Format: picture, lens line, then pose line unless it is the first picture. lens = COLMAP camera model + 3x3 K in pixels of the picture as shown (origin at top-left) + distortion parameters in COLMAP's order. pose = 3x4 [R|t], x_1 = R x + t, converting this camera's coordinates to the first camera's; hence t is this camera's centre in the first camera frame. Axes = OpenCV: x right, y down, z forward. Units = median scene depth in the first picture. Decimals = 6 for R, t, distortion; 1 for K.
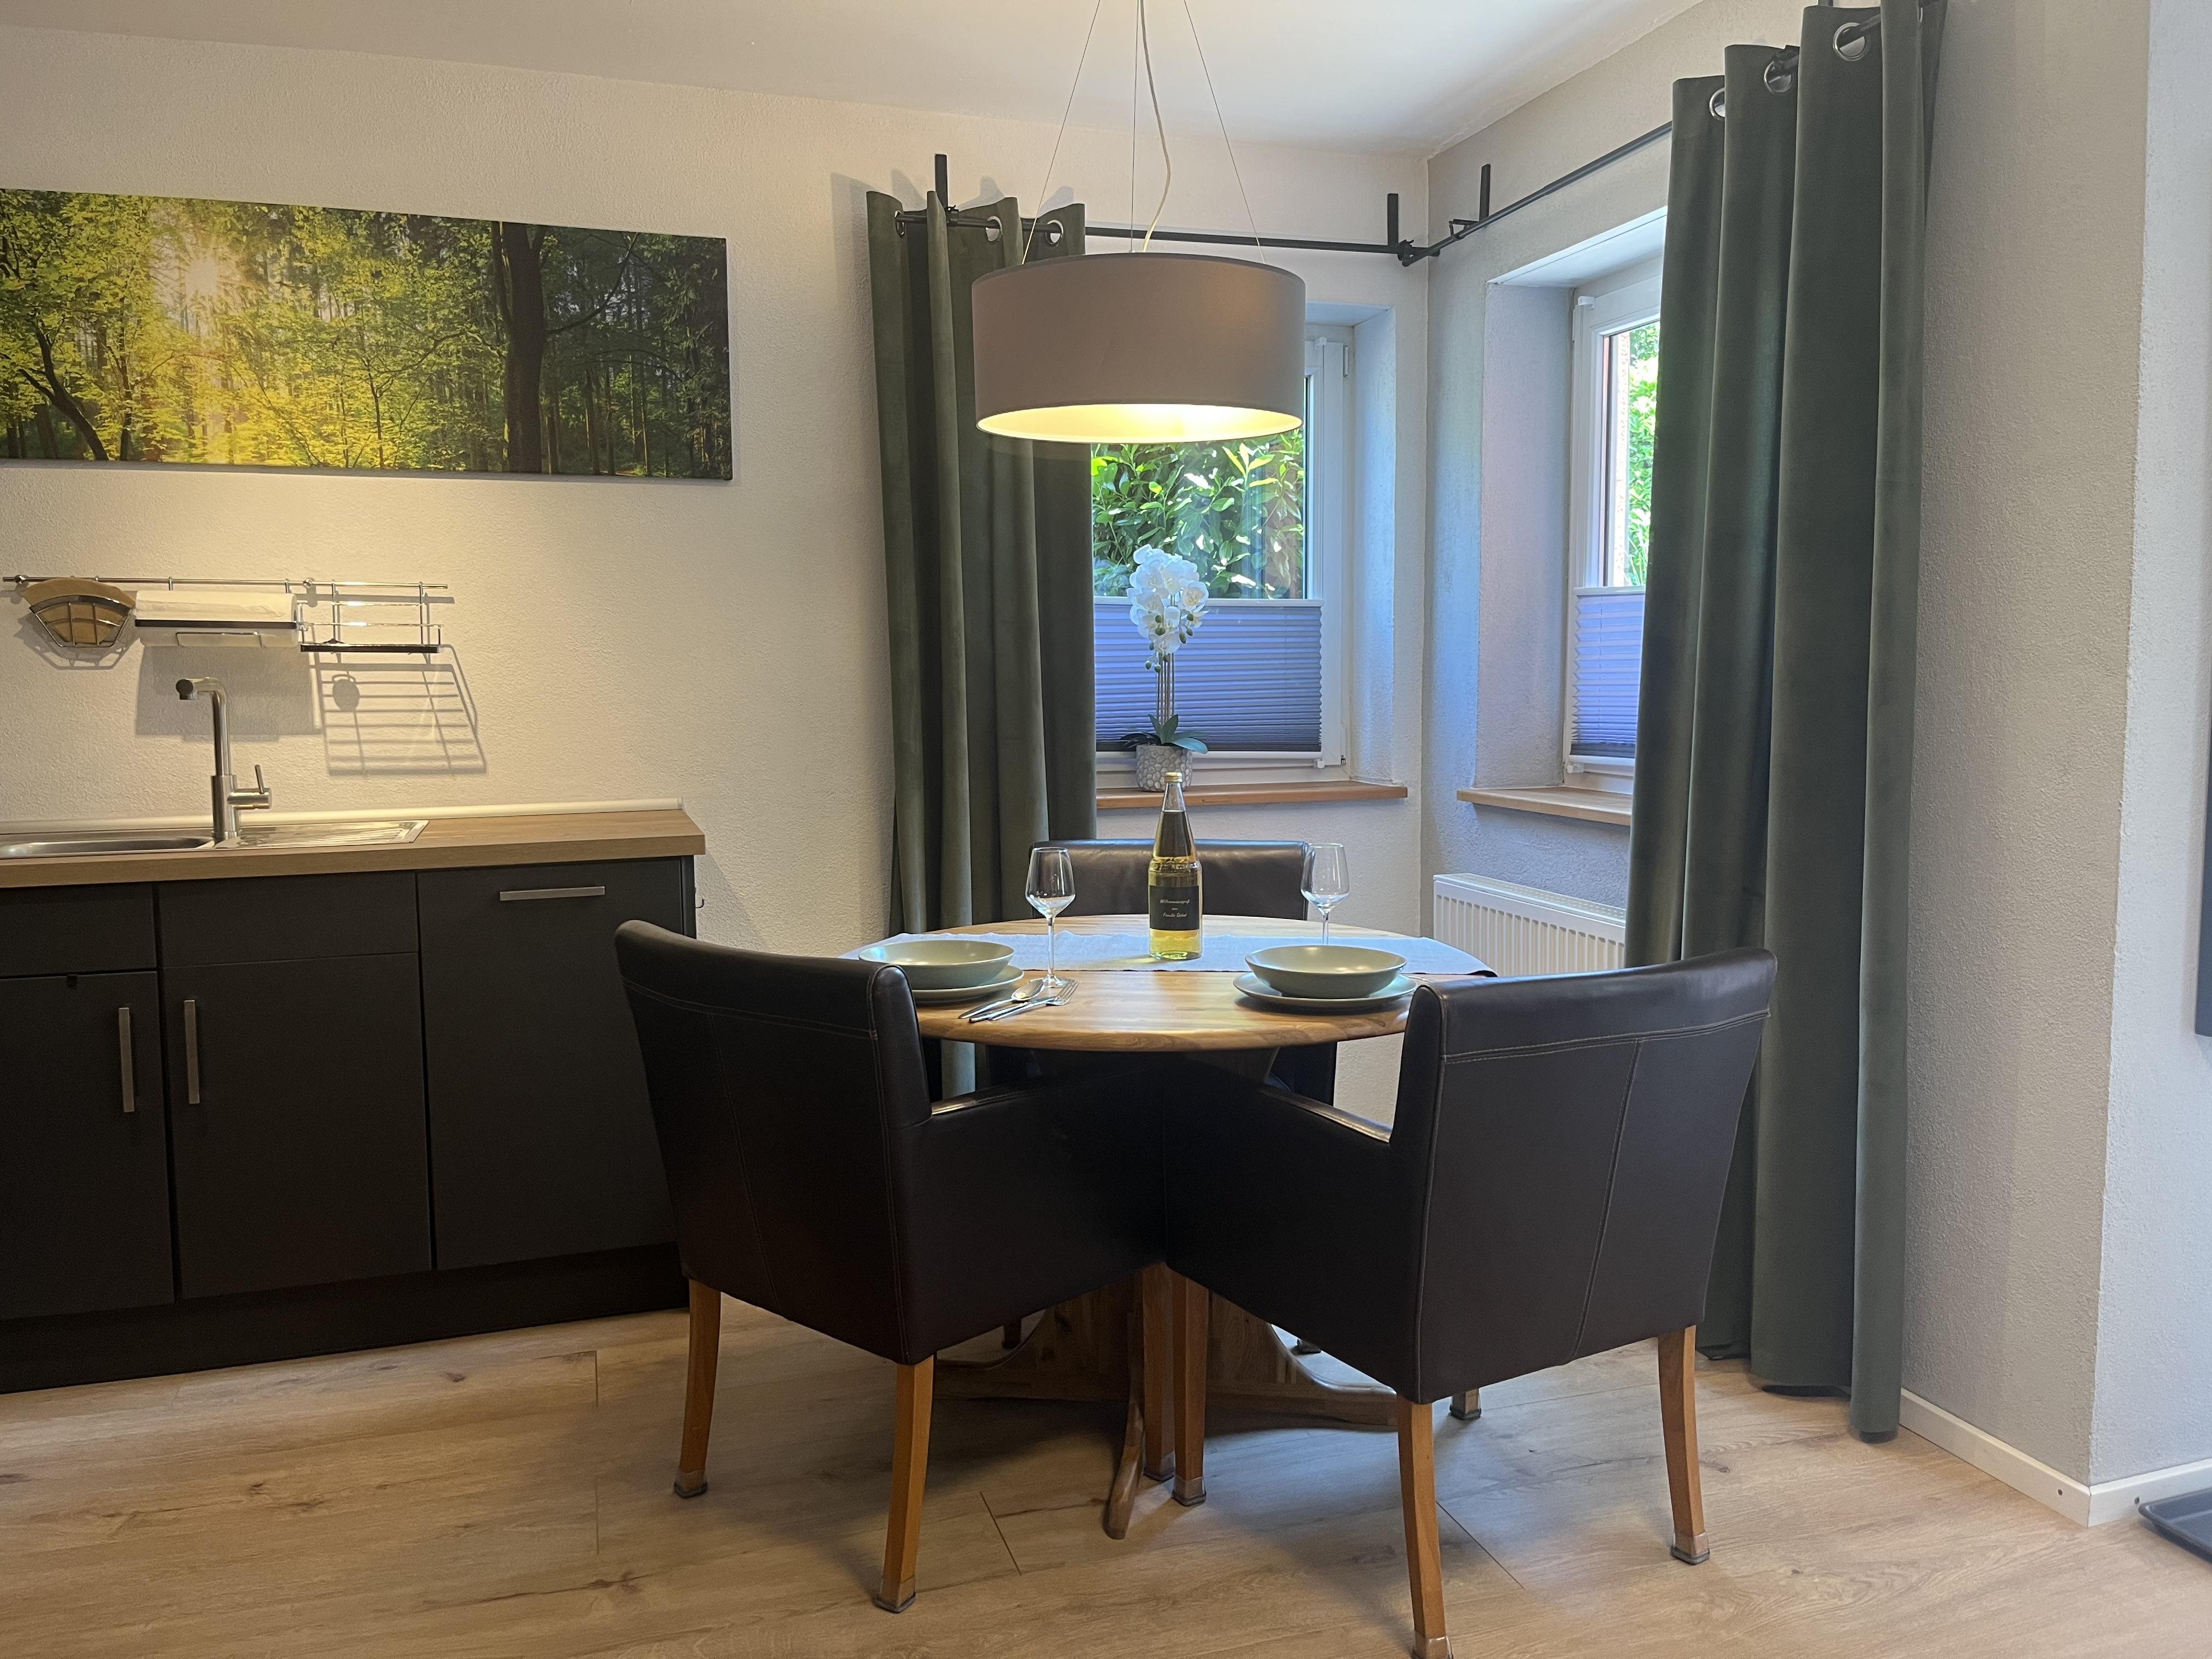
lens RADIAL K [[1674.9, 0, 1112.7], [0, 1674.9, 839.2], [0, 0, 1]] dist [-0.010803, -0.023430]
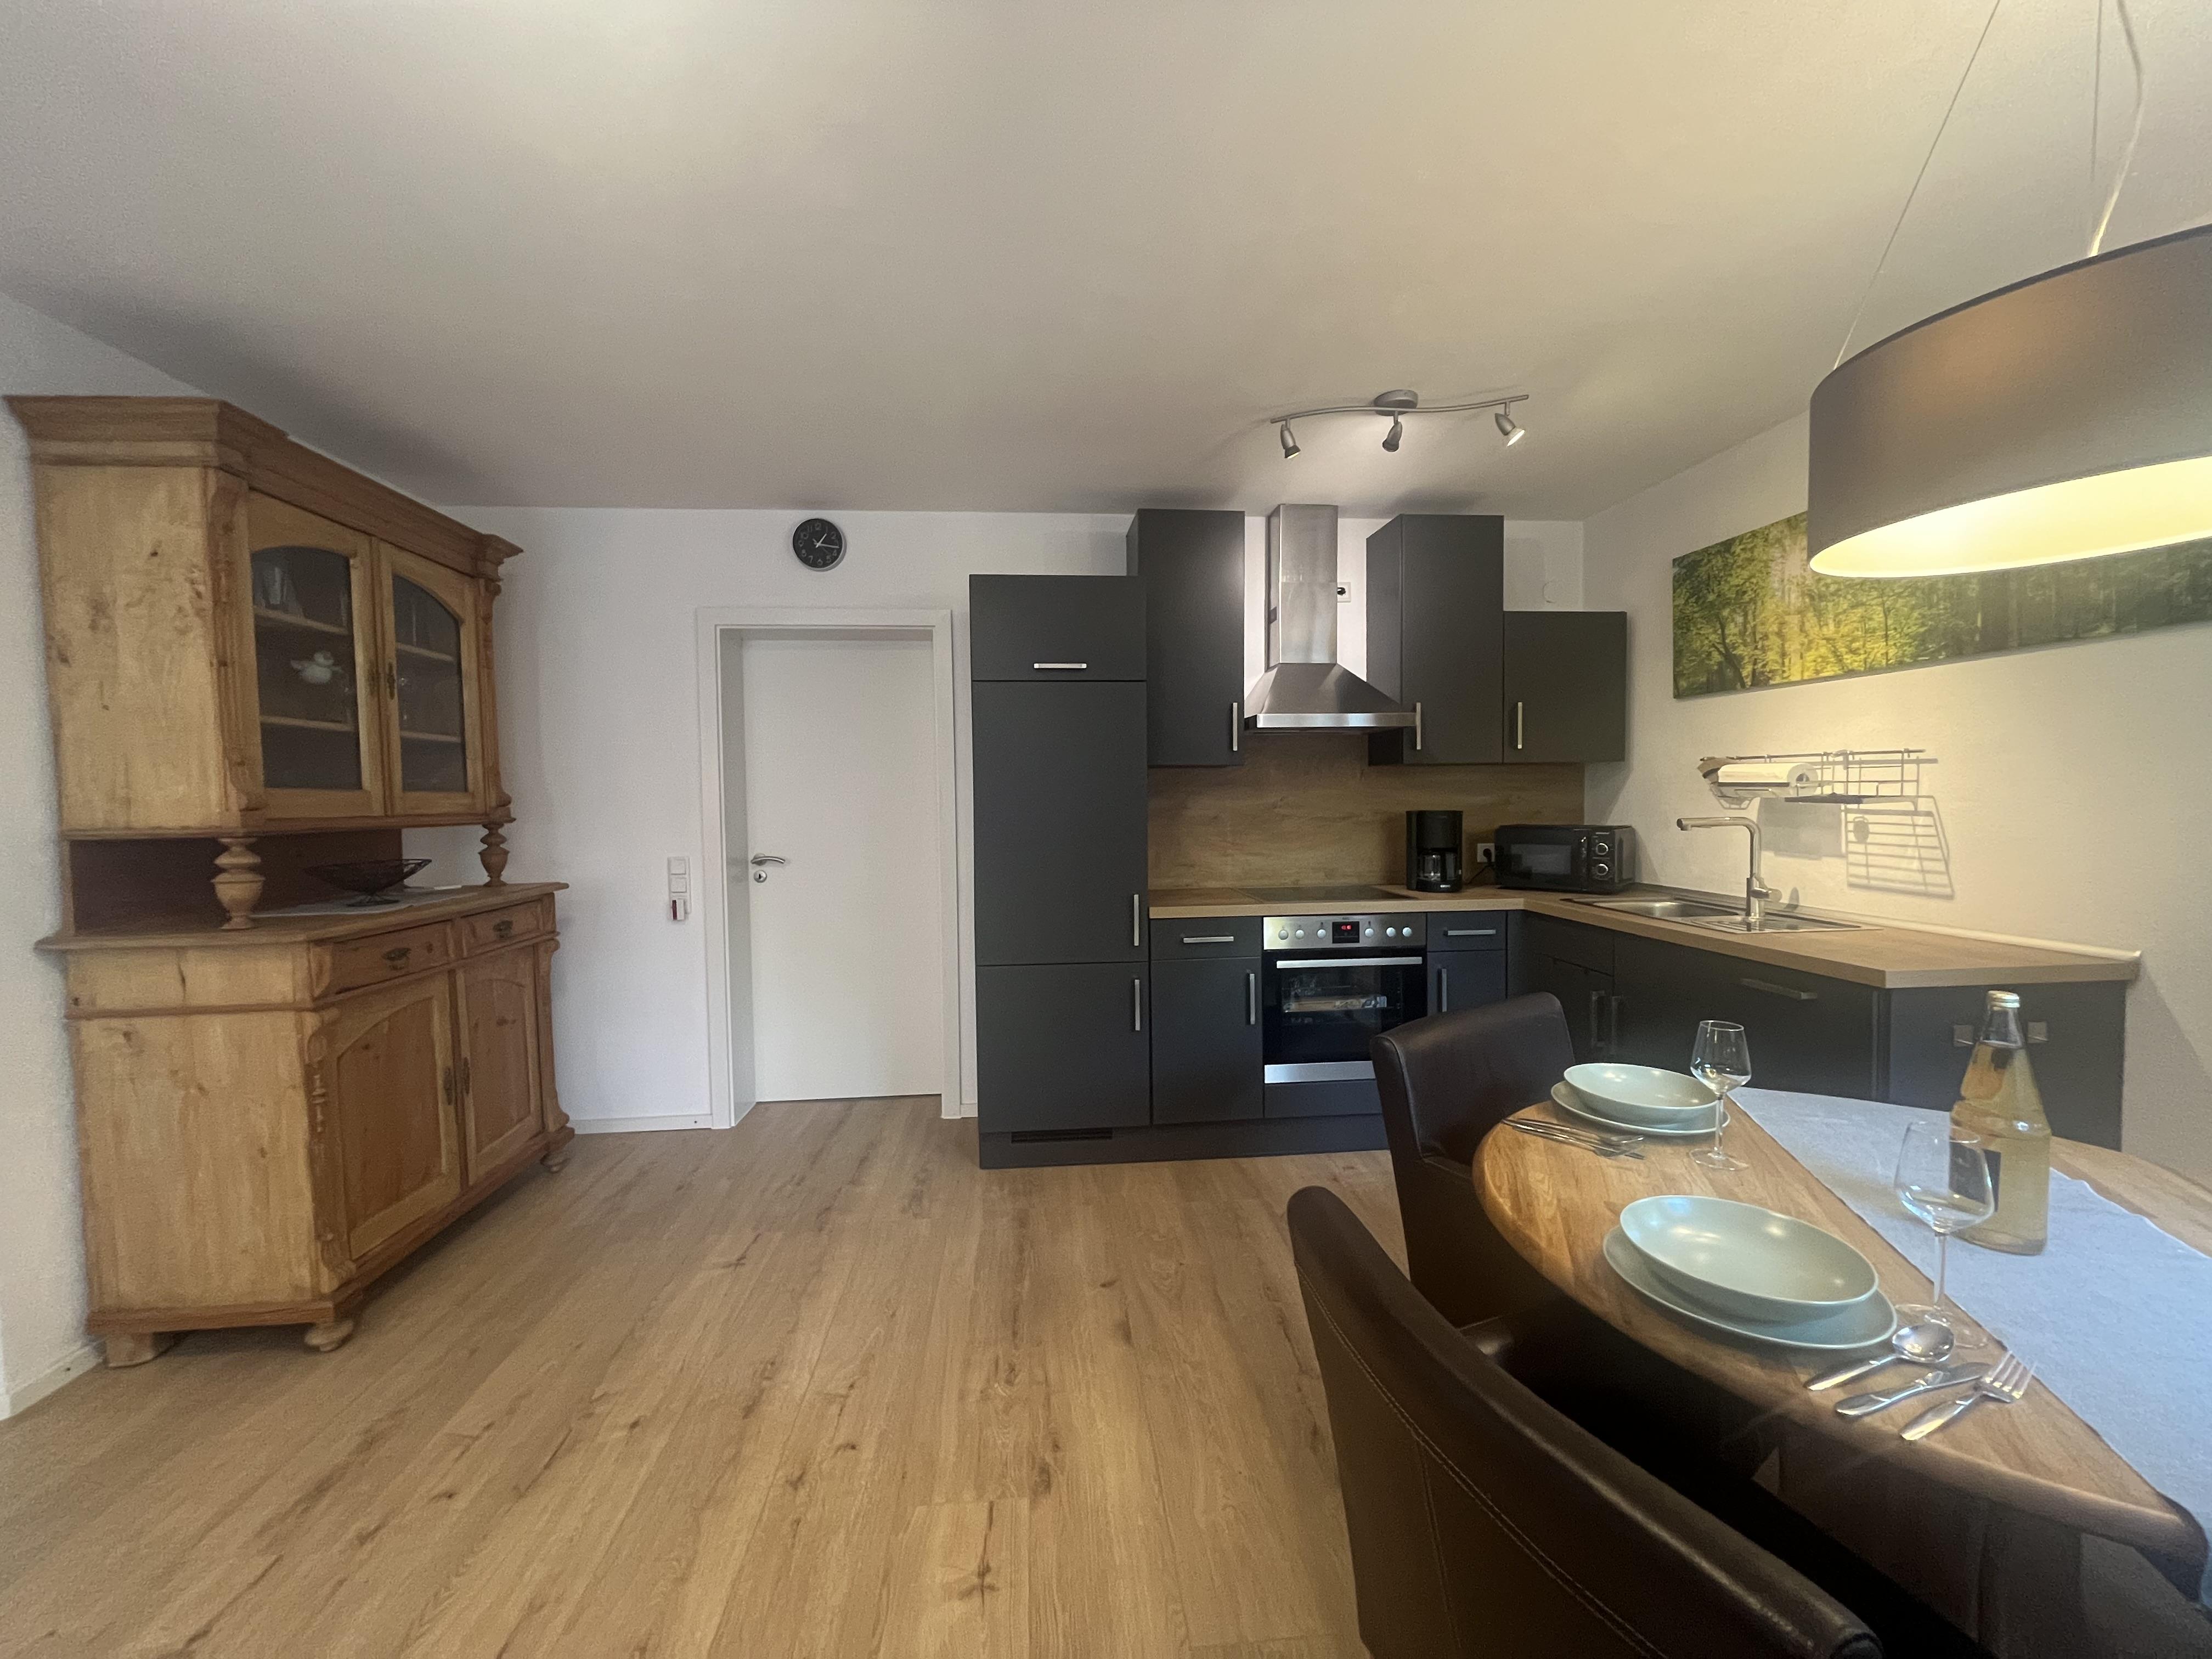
lens RADIAL K [[882.0, 0, 1112.7], [0, 882.0, 825.4], [0, 0, 1]] dist [-0.000471, 0.000085]
pose [[-0.211509, 0.041214, -0.976507, 0.405769], [-0.073375, 0.995621, 0.057913, -0.090026], [0.974618, 0.083900, -0.207558, 0.550481]]
